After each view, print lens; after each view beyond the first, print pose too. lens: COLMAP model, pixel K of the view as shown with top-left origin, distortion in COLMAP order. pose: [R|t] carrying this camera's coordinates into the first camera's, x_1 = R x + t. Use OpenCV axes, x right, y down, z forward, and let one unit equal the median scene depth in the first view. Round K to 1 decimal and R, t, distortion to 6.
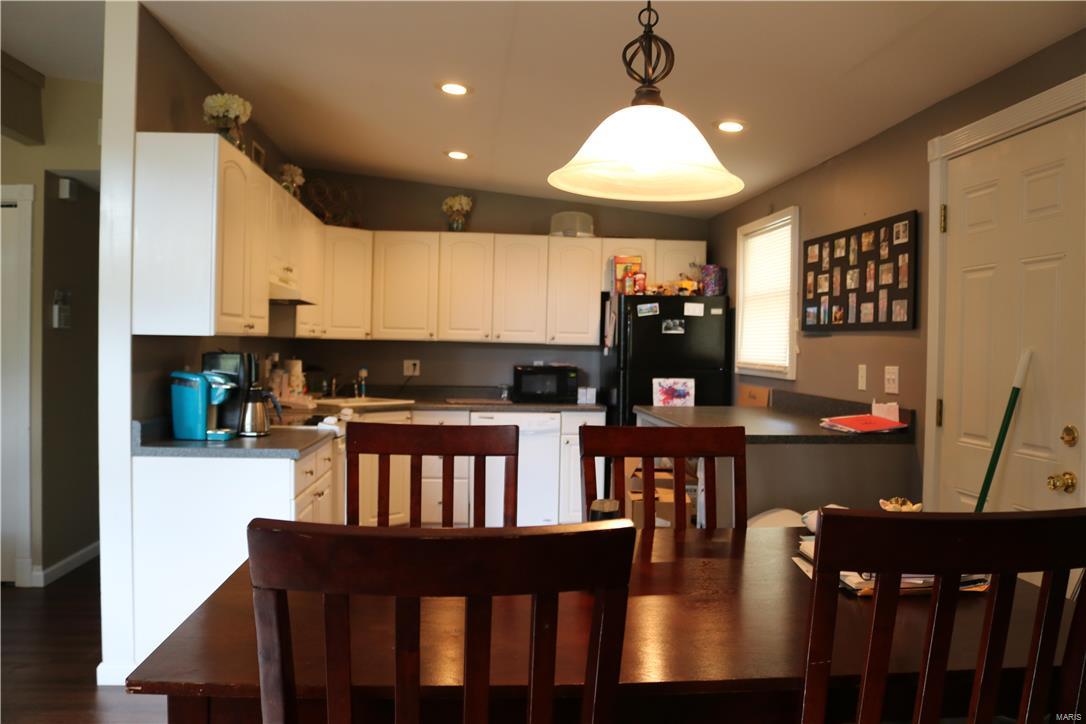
lens RADIAL K [[904.1, 0, 543.0], [0, 904.1, 362.0], [0, 0, 1]] dist [-0.001698, -0.000546]
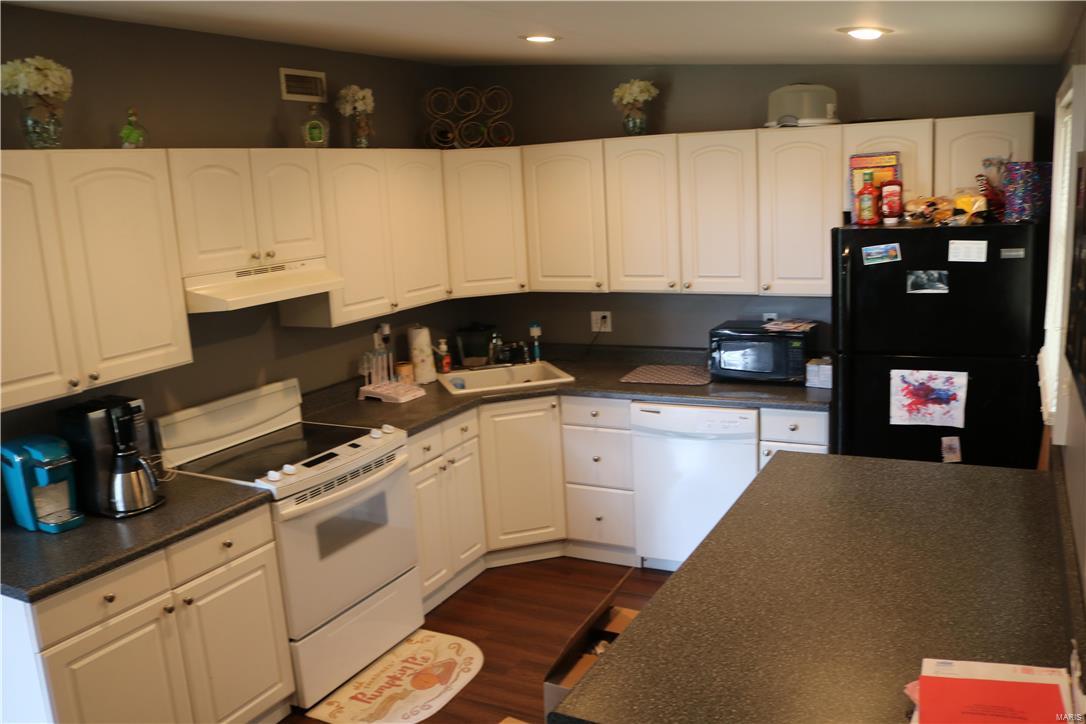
lens RADIAL K [[927.8, 0, 543.0], [0, 927.8, 362.0], [0, 0, 1]] dist [-0.055364, 0.001976]
pose [[0.837734, 0.040578, -0.544569, 0.255925], [0.059976, 0.984365, 0.165614, -0.099293], [0.542775, -0.171402, 0.822202, 0.371596]]
